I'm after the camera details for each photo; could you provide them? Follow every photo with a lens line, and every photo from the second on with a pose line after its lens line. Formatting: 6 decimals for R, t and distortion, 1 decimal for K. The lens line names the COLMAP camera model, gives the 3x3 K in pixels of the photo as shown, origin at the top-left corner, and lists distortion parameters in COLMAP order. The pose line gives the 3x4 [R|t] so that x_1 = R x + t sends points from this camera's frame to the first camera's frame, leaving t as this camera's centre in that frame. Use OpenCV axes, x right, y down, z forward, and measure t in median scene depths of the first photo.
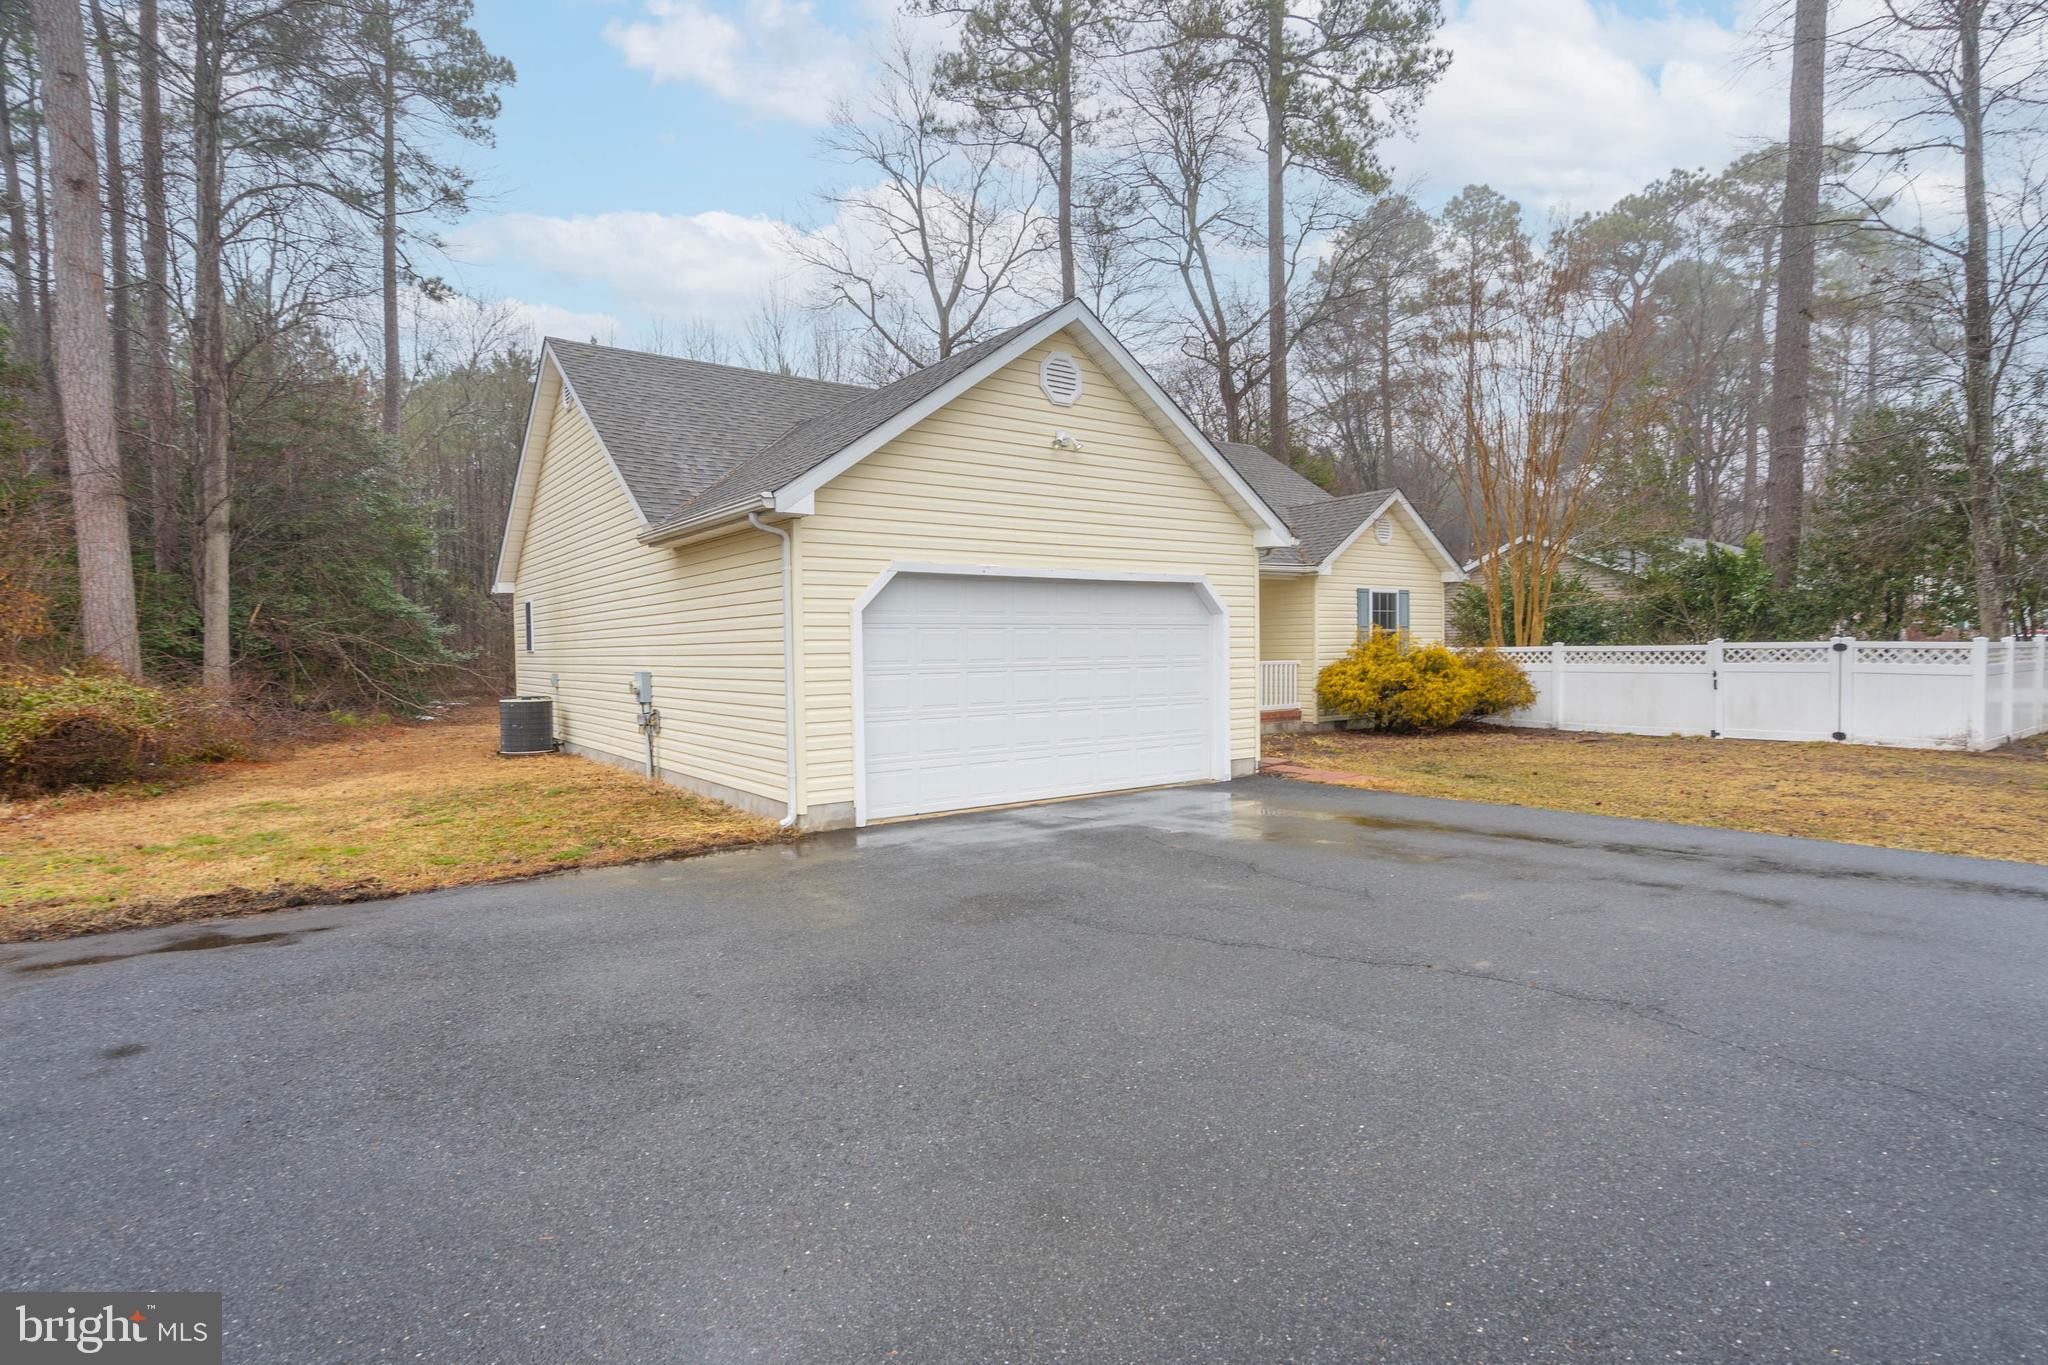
lens RADIAL K [[1034.7, 0, 1030.9], [0, 1034.7, 692.8], [0, 0, 1]] dist [-0.003168, 0.001477]
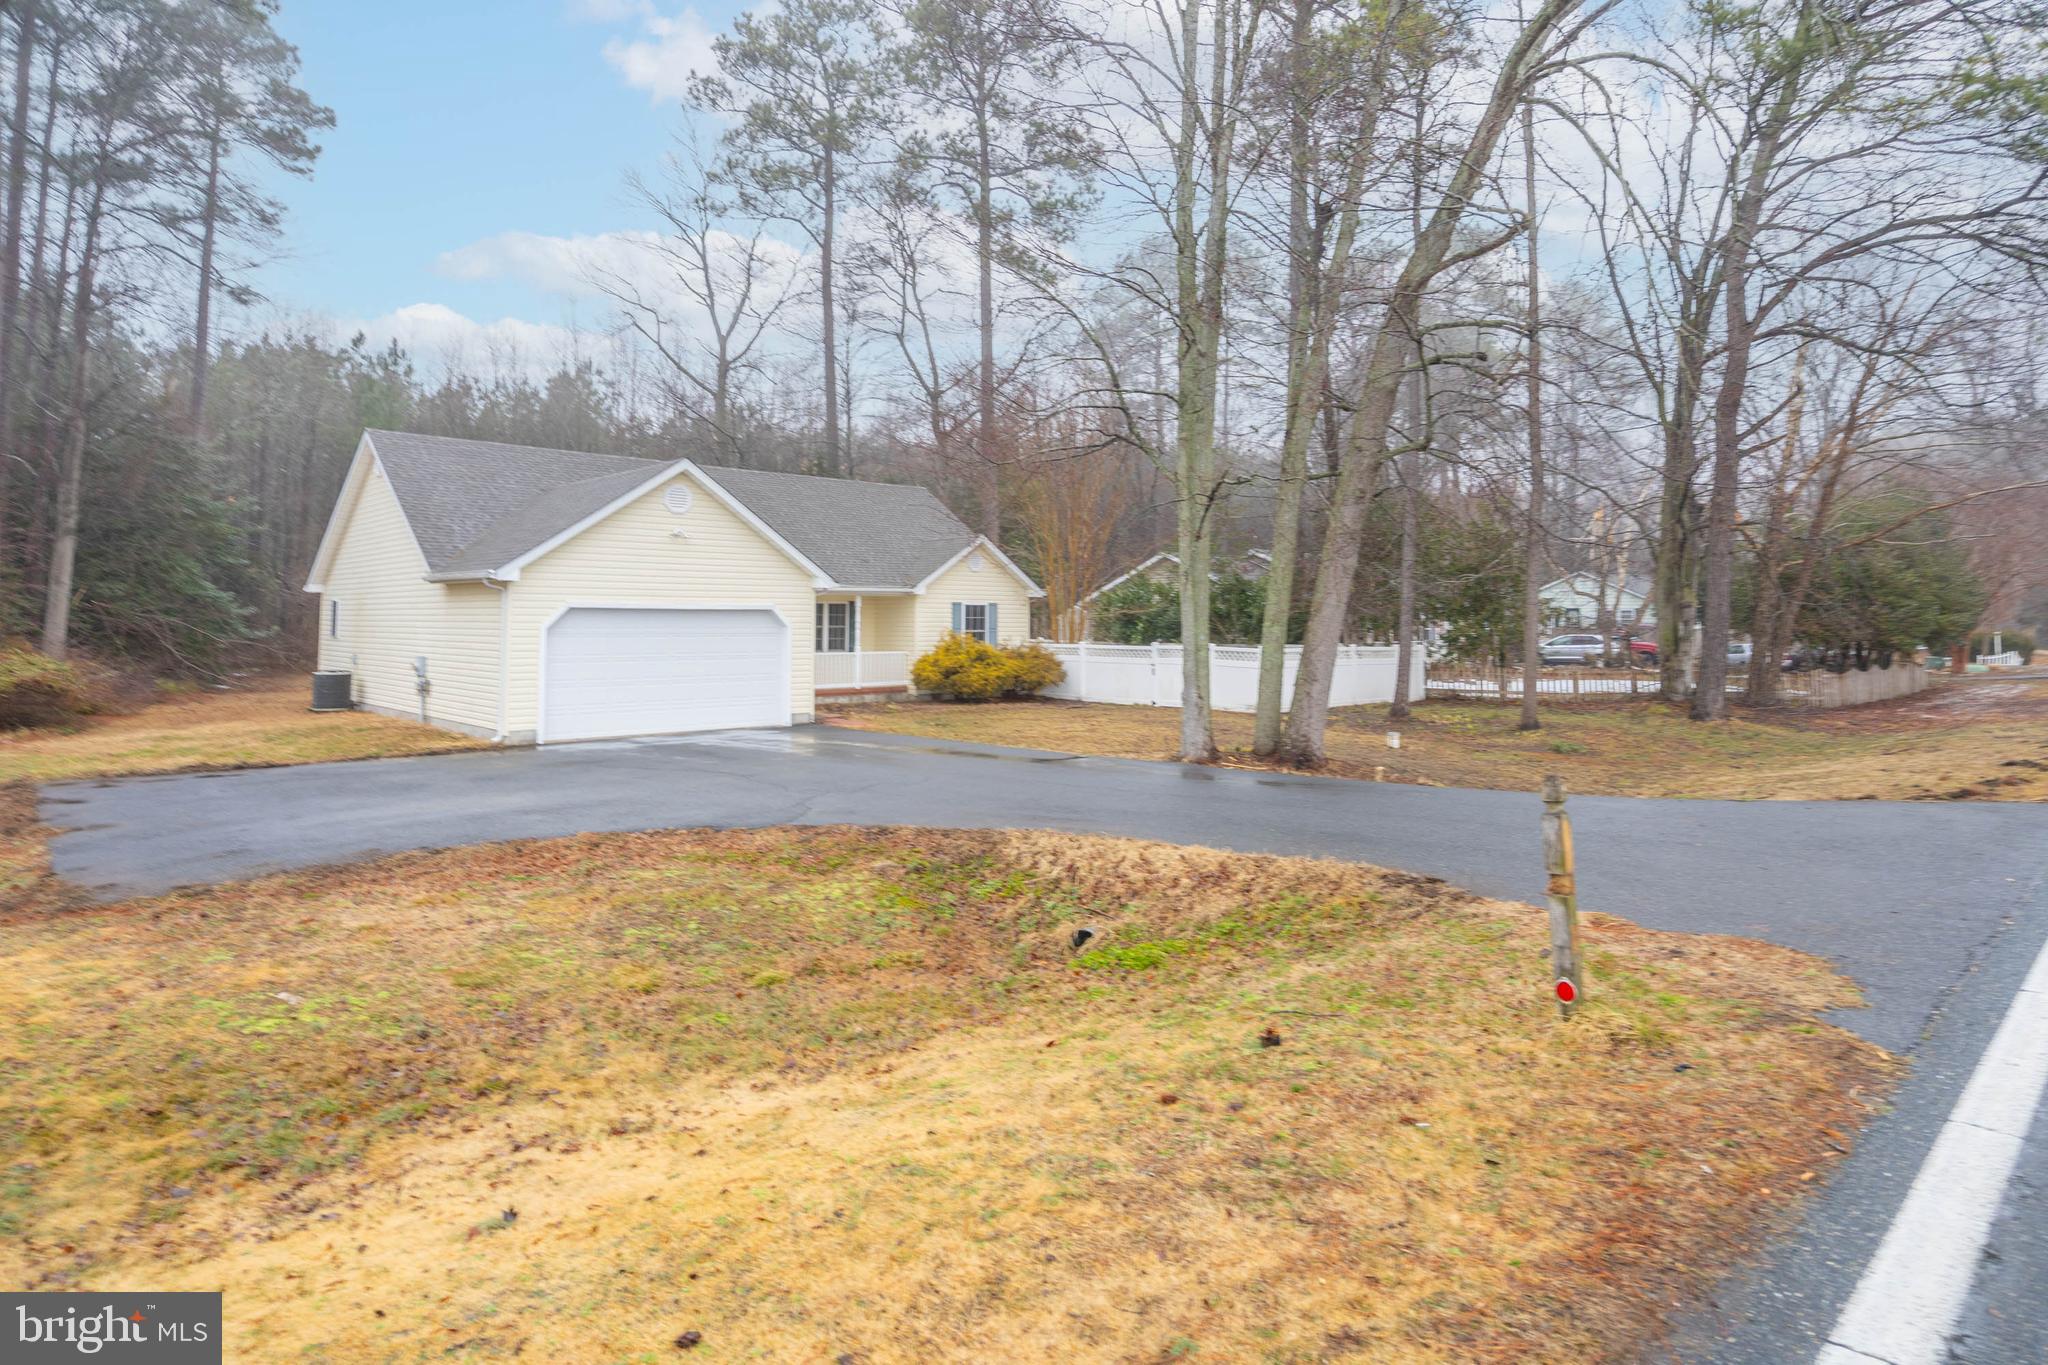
lens RADIAL K [[1137.3, 0, 1061.1], [0, 1137.3, 570.3], [0, 0, 1]] dist [0.002615, -0.000508]
pose [[0.989010, 0.024862, 0.145744, 0.235875], [-0.011994, 0.996002, -0.088518, -0.006024], [-0.147362, 0.085797, 0.985354, -0.612268]]
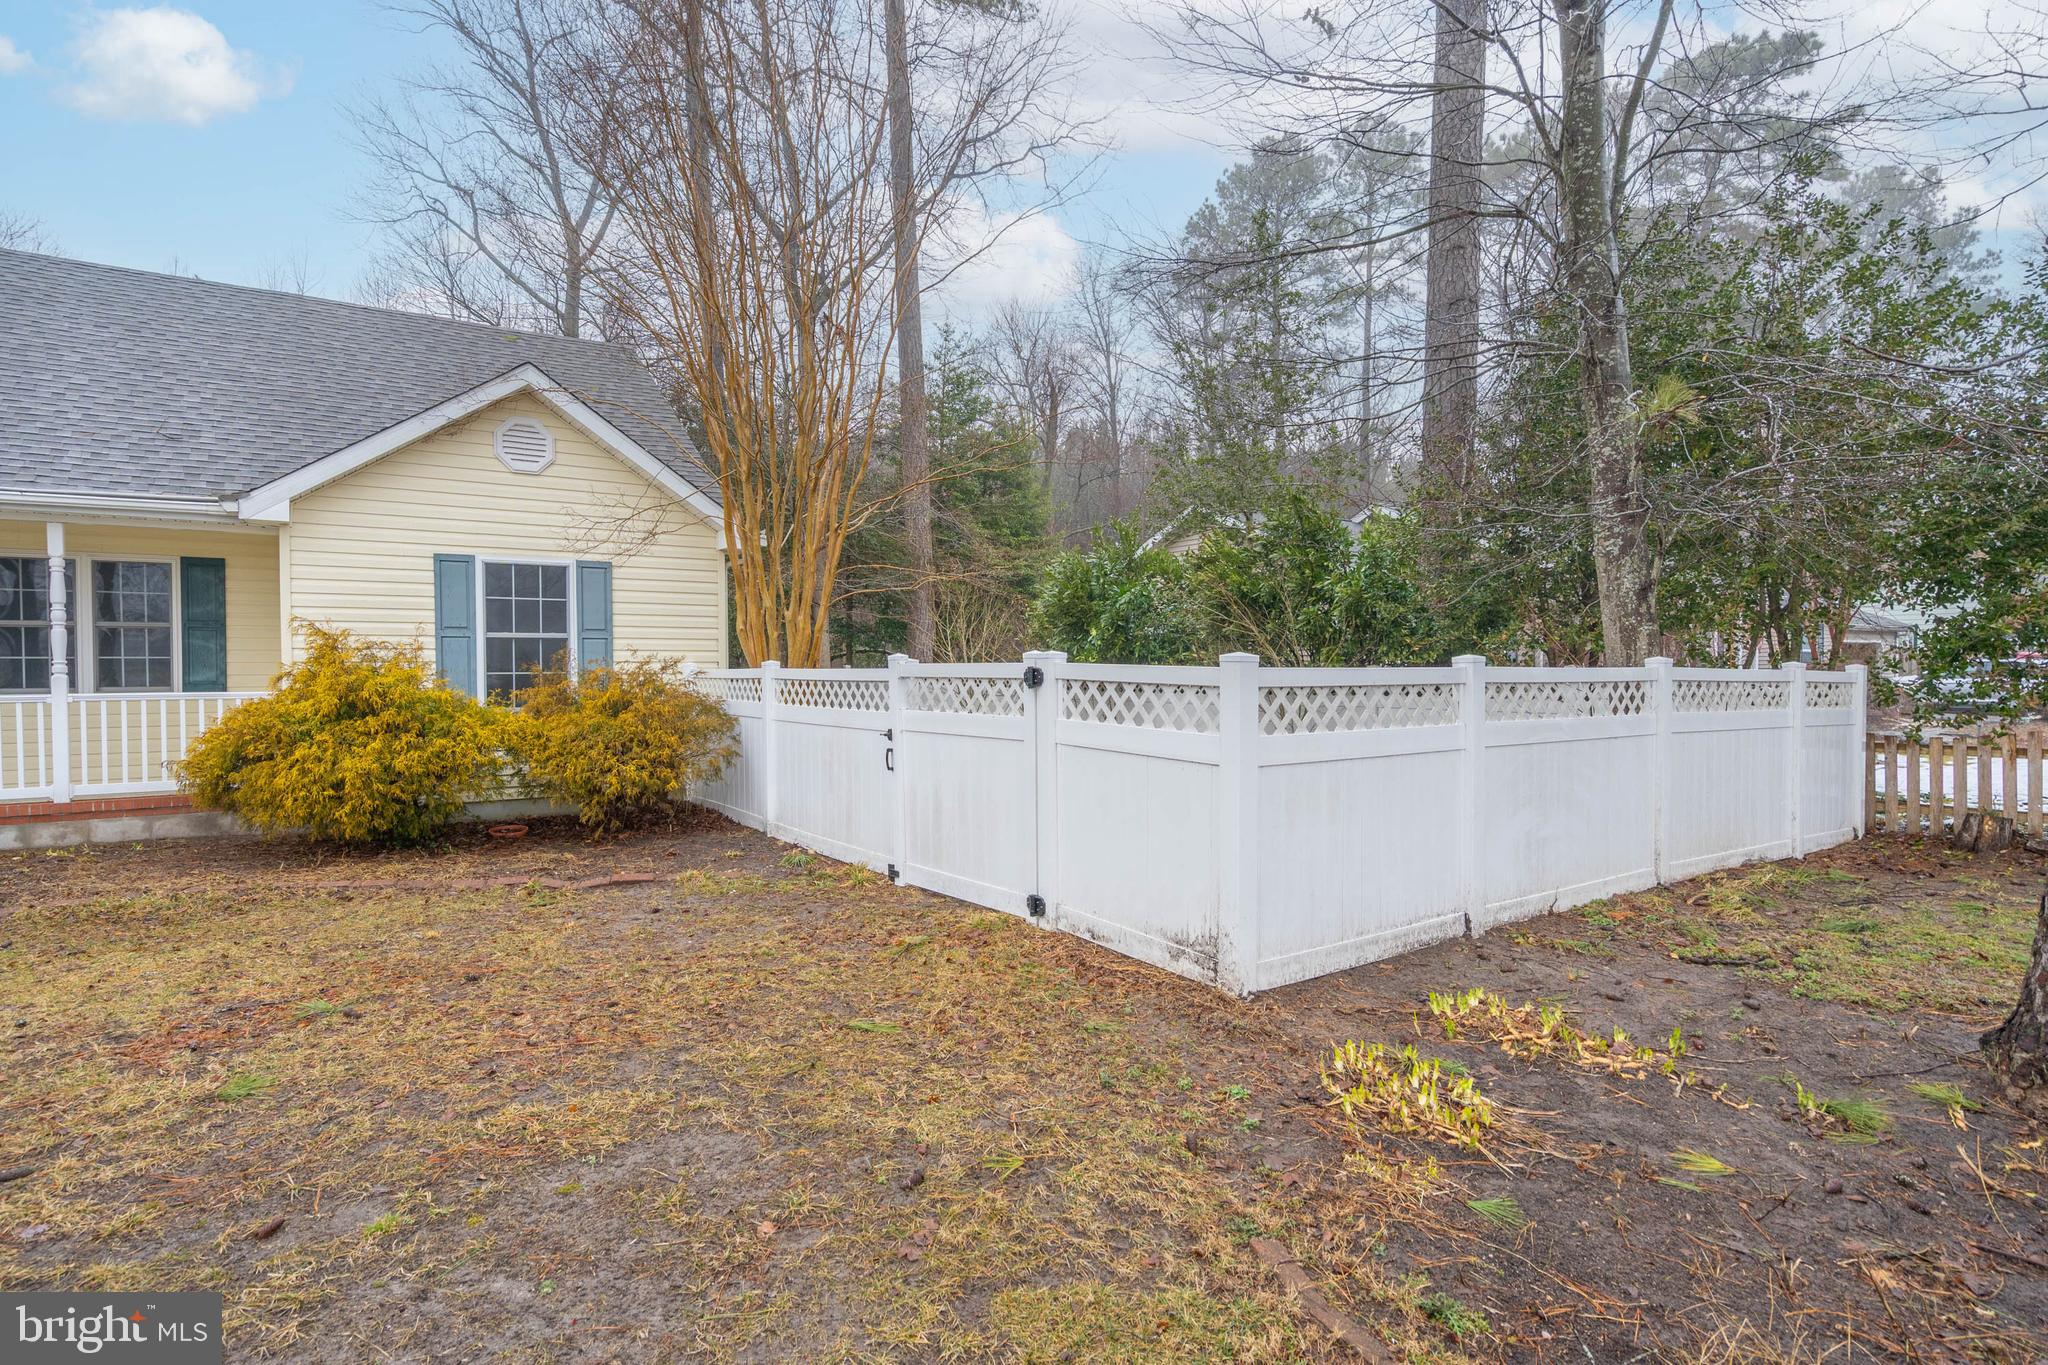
lens RADIAL K [[1034.7, 0, 1048.3], [0, 1034.7, 700.4], [0, 0, 1]] dist [-0.003168, 0.001477]
pose [[0.999097, 0.010483, -0.041182, 0.655938], [-0.010824, 0.999909, -0.008074, -0.026708], [0.041094, 0.008513, 0.999119, 0.499711]]
